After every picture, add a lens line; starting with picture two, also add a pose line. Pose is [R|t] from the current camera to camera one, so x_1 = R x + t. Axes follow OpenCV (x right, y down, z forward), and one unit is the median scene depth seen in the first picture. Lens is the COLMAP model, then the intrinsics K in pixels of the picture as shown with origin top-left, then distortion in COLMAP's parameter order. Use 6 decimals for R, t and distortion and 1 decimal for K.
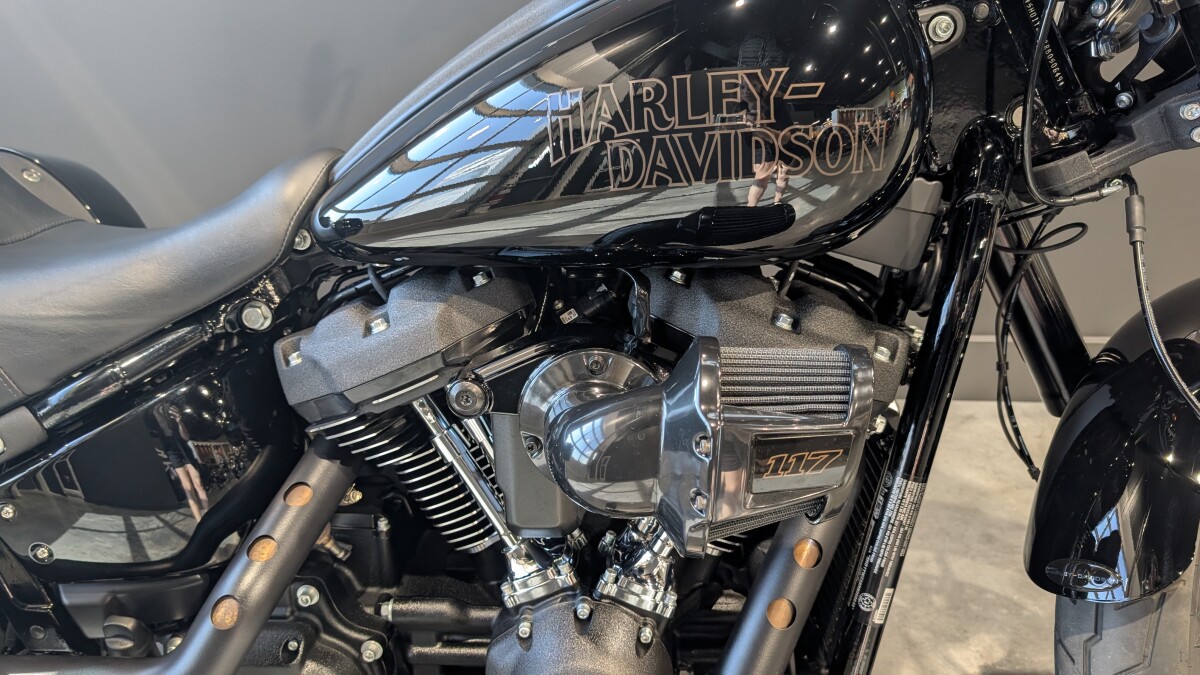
lens RADIAL K [[846.5, 0, 606.6], [0, 846.5, 340.3], [0, 0, 1]] dist [0.003404, -0.002999]
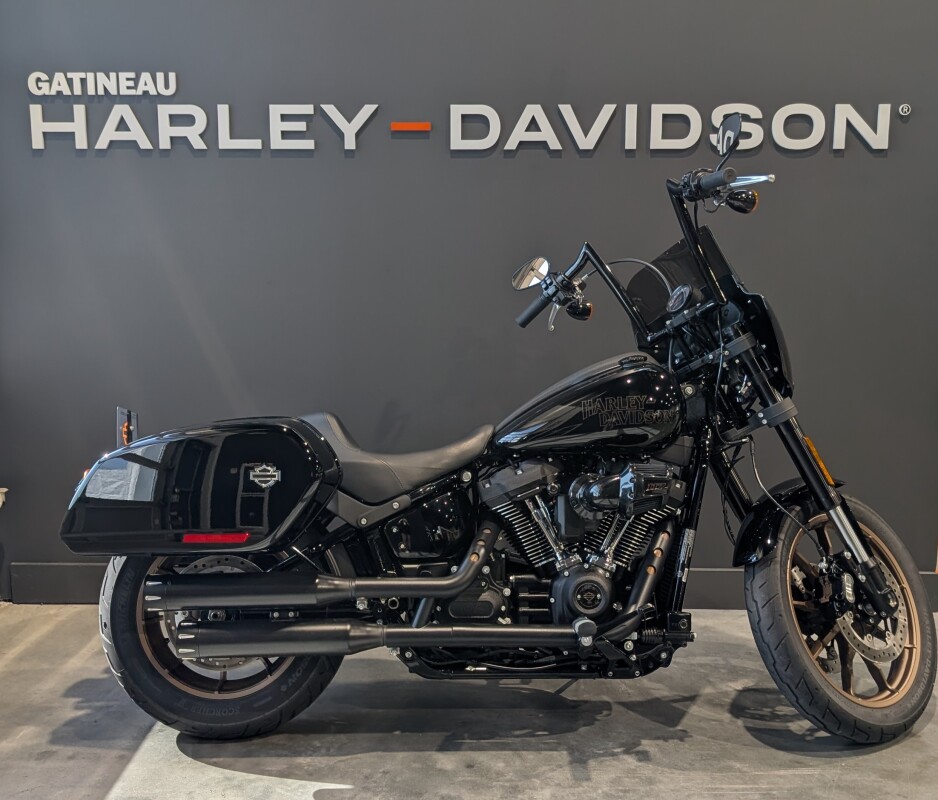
lens RADIAL K [[1065.1, 0, 468.7], [0, 1065.1, 407.1], [0, 0, 1]] dist [0.002030, 0.000000]
pose [[0.995560, 0.032325, 0.088403, -0.777332], [0.001018, 0.935429, -0.353513, 1.099405], [-0.094122, 0.352034, 0.931243, -2.616856]]
